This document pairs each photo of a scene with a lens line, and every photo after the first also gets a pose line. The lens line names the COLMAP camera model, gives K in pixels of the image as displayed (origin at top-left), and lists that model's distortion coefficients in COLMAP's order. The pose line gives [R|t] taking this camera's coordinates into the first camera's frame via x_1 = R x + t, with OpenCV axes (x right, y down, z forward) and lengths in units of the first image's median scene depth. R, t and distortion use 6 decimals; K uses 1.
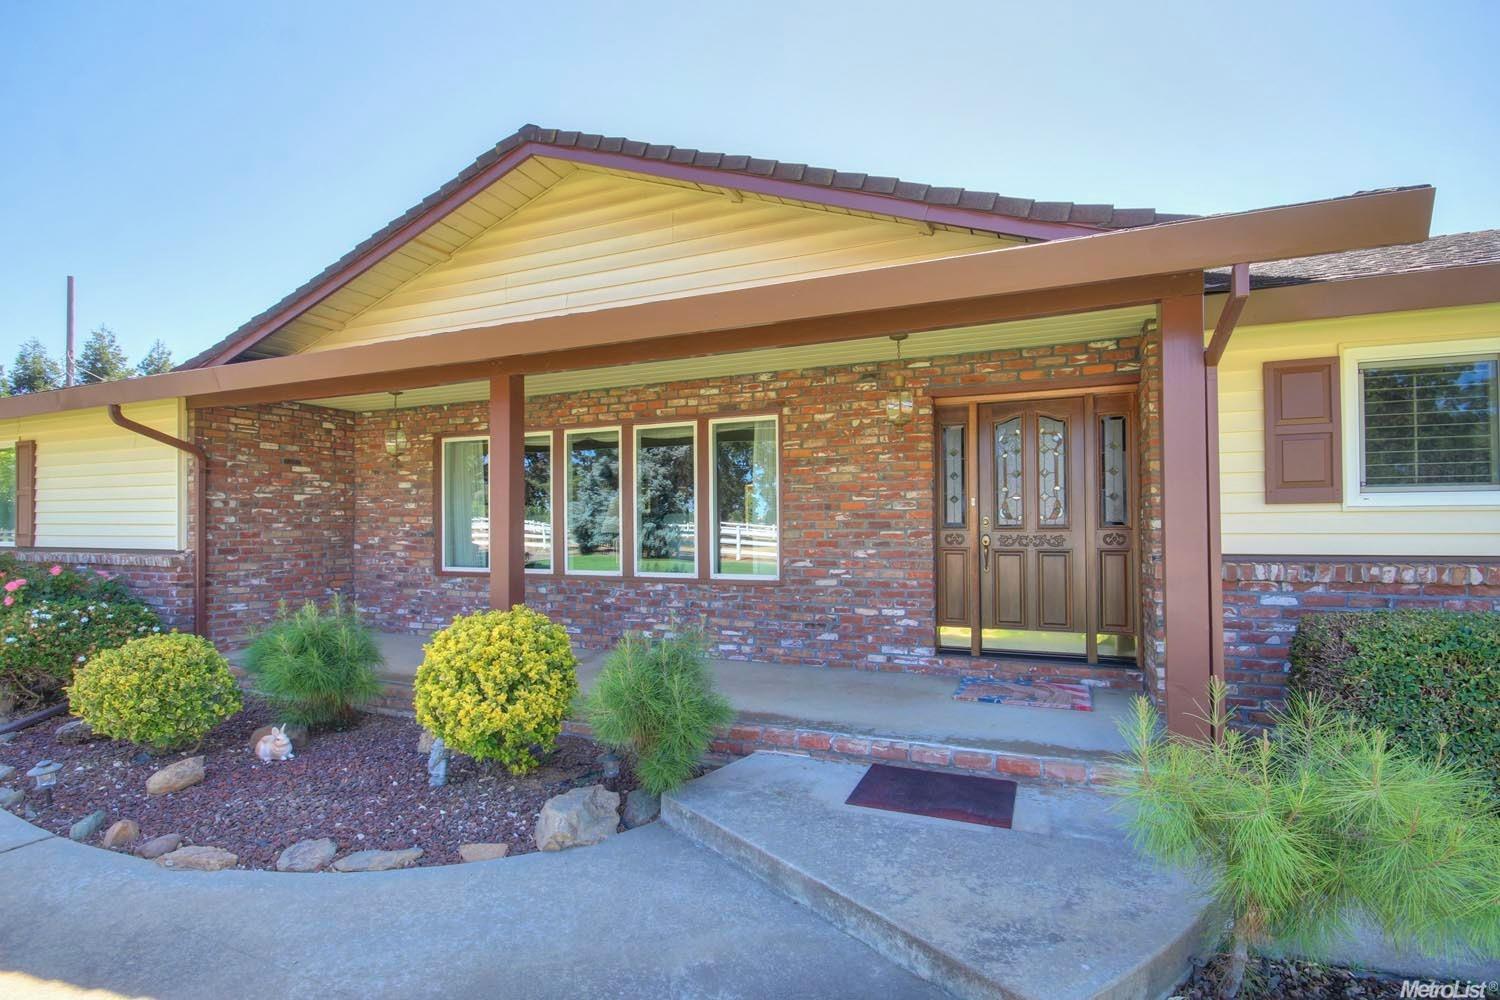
lens RADIAL K [[693.7, 0, 758.7], [0, 693.7, 504.9], [0, 0, 1]] dist [0.000759, -0.003851]
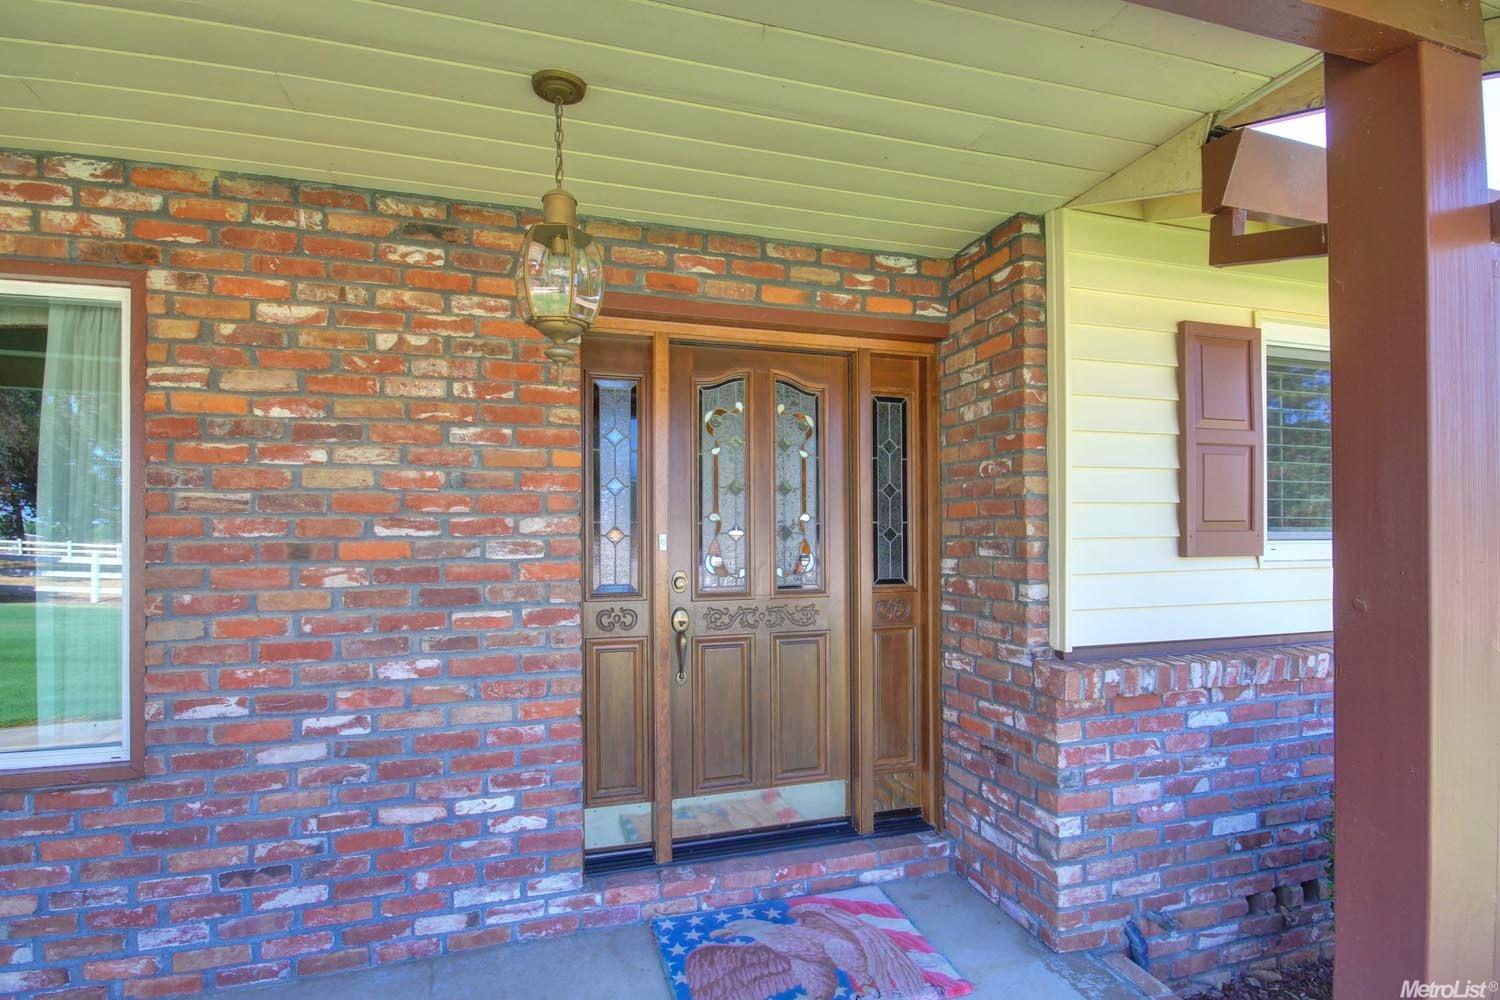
lens RADIAL K [[693.7, 0, 752.0], [0, 693.7, 529.1], [0, 0, 1]] dist [0.000759, -0.003851]
pose [[0.755300, 0.006542, 0.655347, 0.040335], [-0.016096, 0.999834, 0.008570, -0.018019], [-0.655182, -0.017021, 0.755280, 0.579875]]
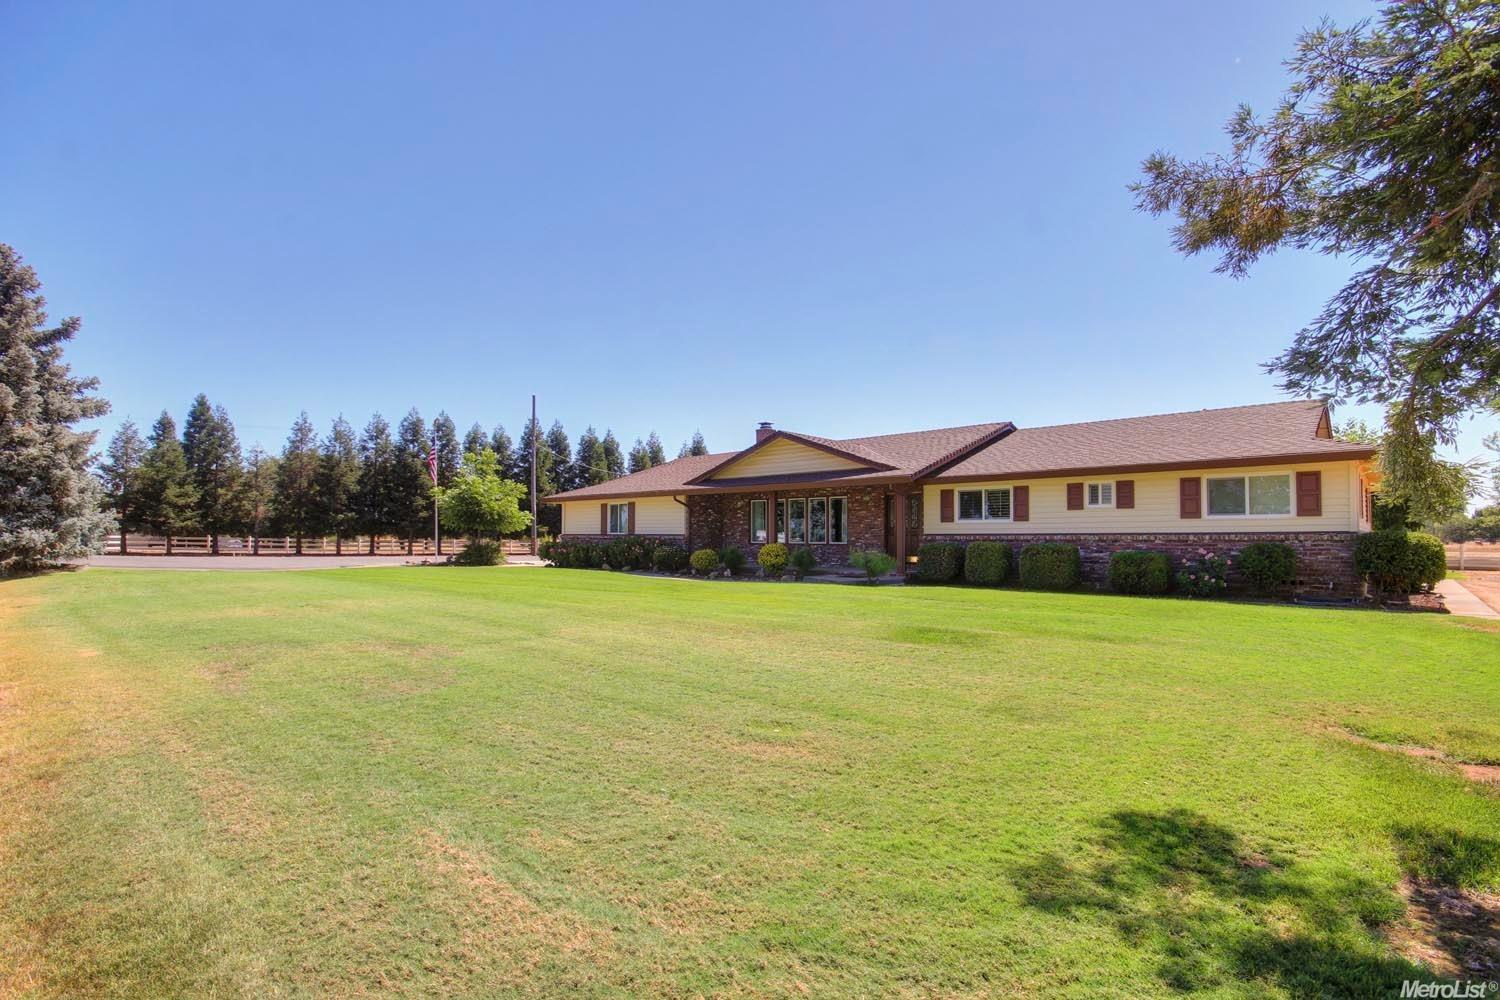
lens RADIAL K [[693.7, 0, 763.8], [0, 693.7, 503.0], [0, 0, 1]] dist [0.000759, -0.003851]
pose [[0.947713, -0.004475, -0.319091, 0.806744], [-0.004361, 0.999627, -0.026969, 0.000809], [0.319093, 0.026951, 0.947340, -2.652044]]
